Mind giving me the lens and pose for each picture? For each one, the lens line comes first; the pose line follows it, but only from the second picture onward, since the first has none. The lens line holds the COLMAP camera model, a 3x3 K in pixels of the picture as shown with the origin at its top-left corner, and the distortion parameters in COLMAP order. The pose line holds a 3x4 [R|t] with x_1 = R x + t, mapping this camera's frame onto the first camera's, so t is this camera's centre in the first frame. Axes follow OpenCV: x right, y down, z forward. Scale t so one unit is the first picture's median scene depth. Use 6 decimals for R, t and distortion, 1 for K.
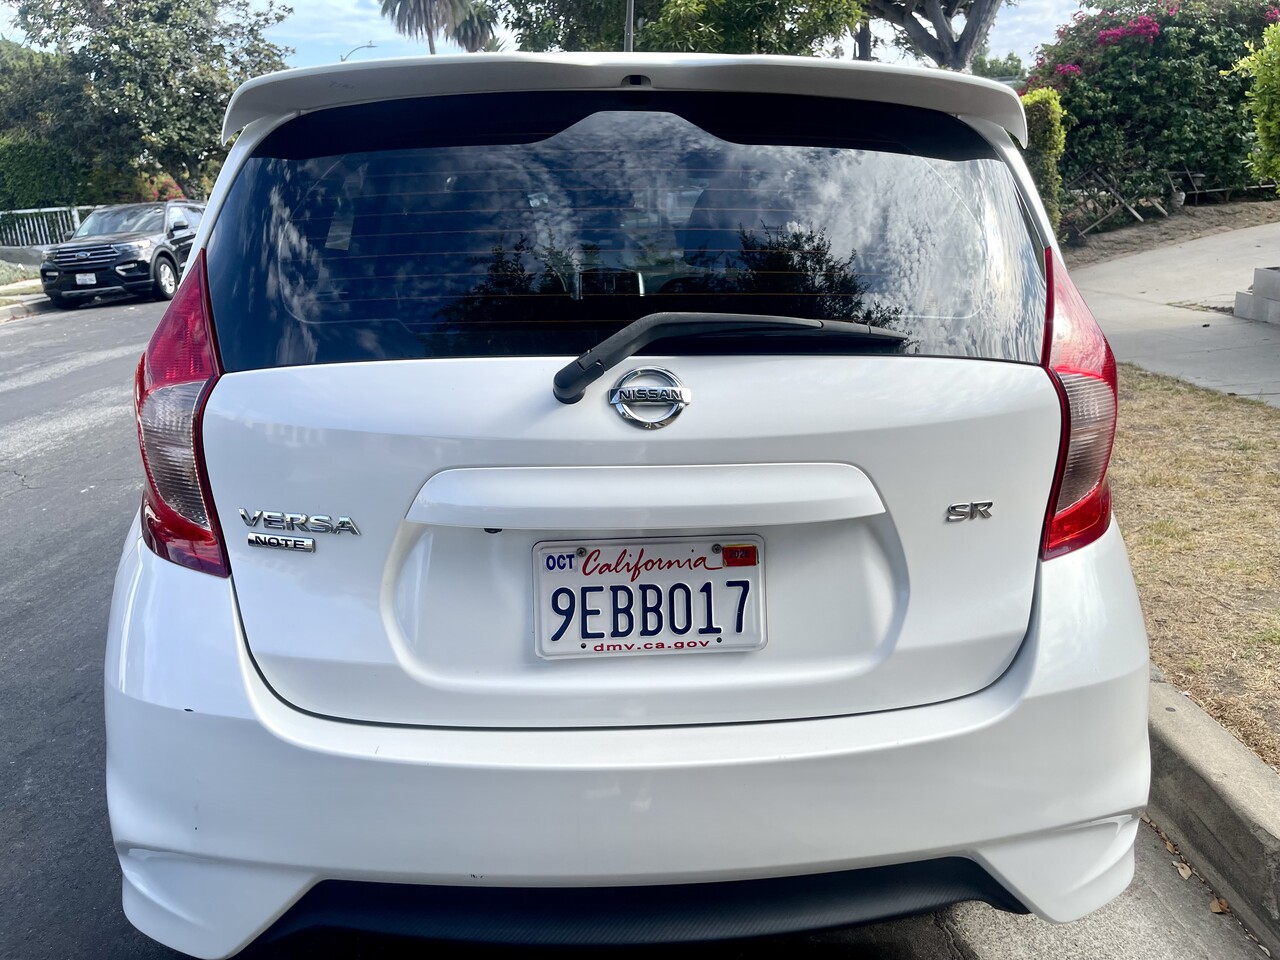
lens RADIAL K [[904.5, 0, 642.2], [0, 904.5, 480.7], [0, 0, 1]] dist [0.104113, -0.114696]
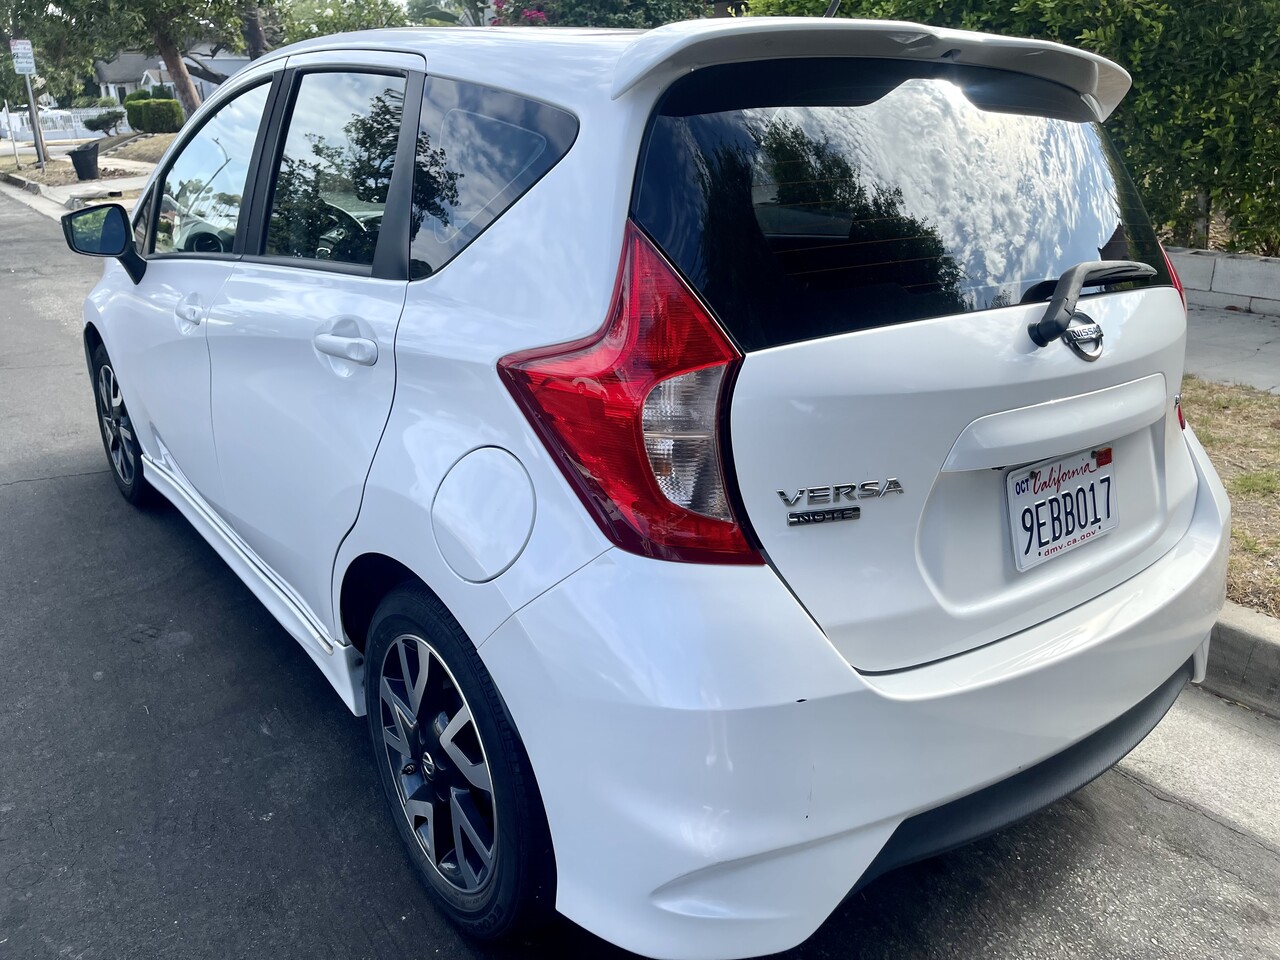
lens RADIAL K [[904.5, 0, 642.3], [0, 904.5, 477.4], [0, 0, 1]] dist [0.107596, -0.117385]
pose [[0.833921, -0.167376, 0.525891, -0.601123], [0.133433, 0.985779, 0.102157, -0.057096], [-0.535511, -0.015020, 0.844395, 0.151770]]
